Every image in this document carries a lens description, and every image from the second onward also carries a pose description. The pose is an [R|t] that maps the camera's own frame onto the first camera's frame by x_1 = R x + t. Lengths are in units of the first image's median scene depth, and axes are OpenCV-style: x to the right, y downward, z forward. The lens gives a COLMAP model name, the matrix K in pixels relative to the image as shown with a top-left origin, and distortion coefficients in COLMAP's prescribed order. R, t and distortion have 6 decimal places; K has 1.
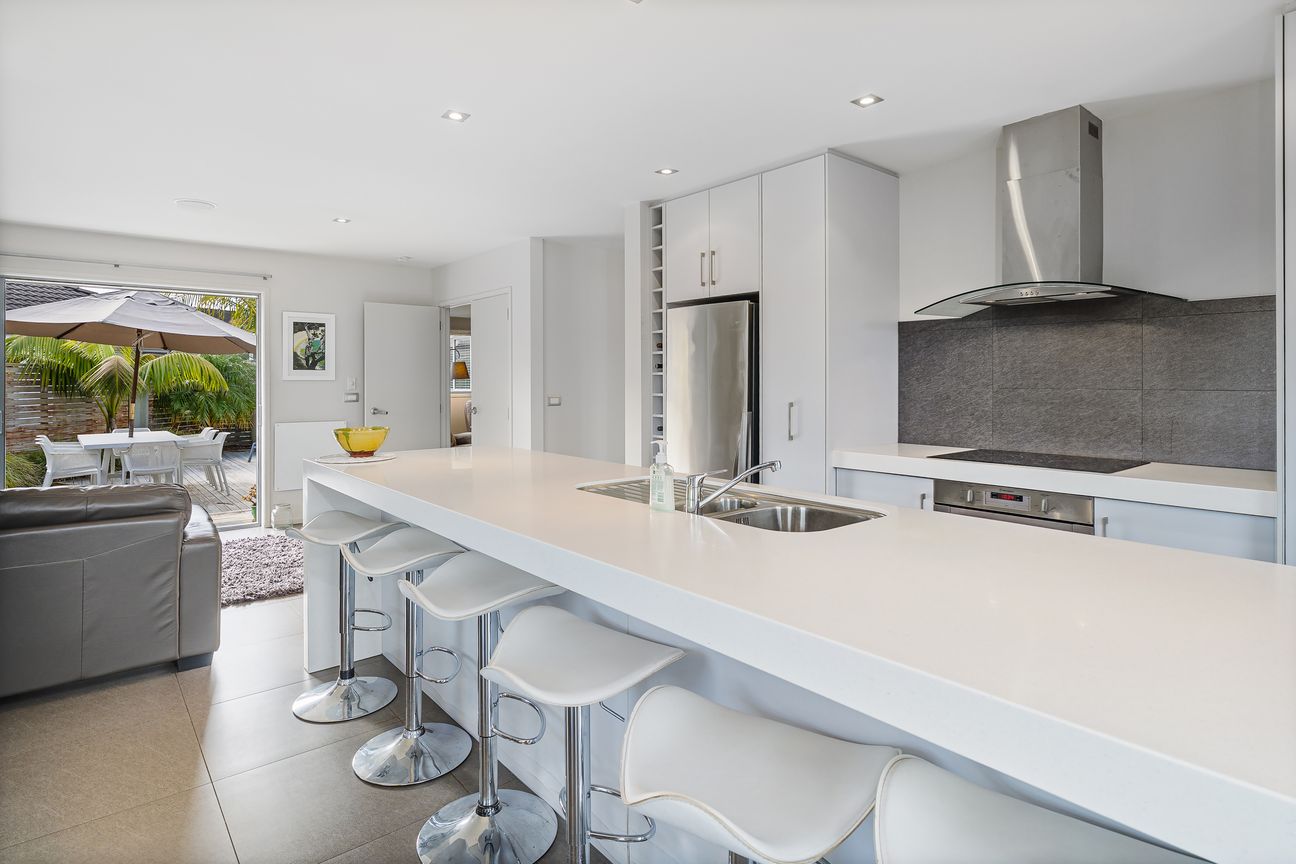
lens RADIAL K [[719.0, 0, 653.6], [0, 719.0, 423.2], [0, 0, 1]] dist [0.039693, -0.000108]
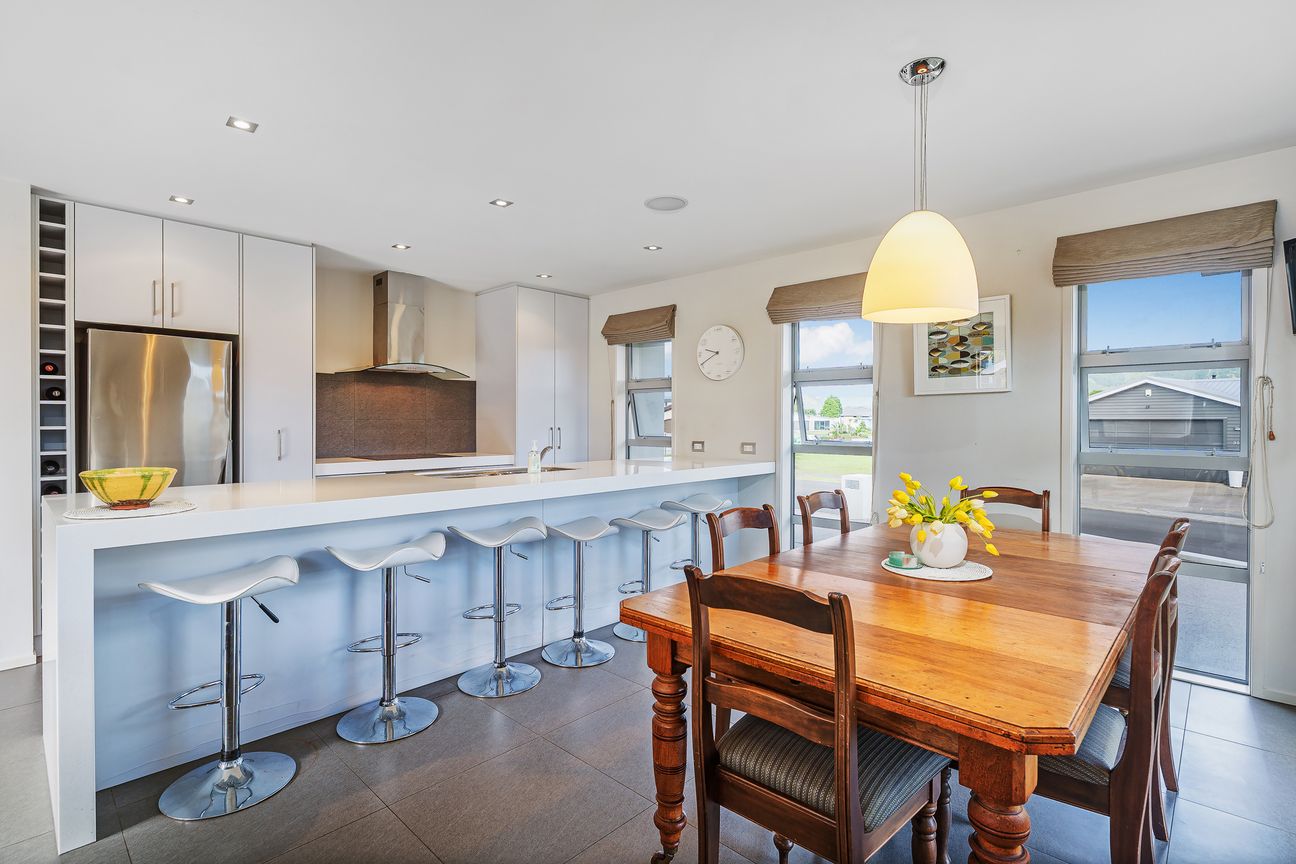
lens RADIAL K [[719.0, 0, 653.6], [0, 719.0, 423.2], [0, 0, 1]] dist [0.039693, -0.000108]
pose [[-0.130231, -0.003020, 0.991479, -1.319784], [0.046494, 0.998877, 0.009150, -0.024114], [-0.990393, 0.047290, -0.129945, 0.594609]]
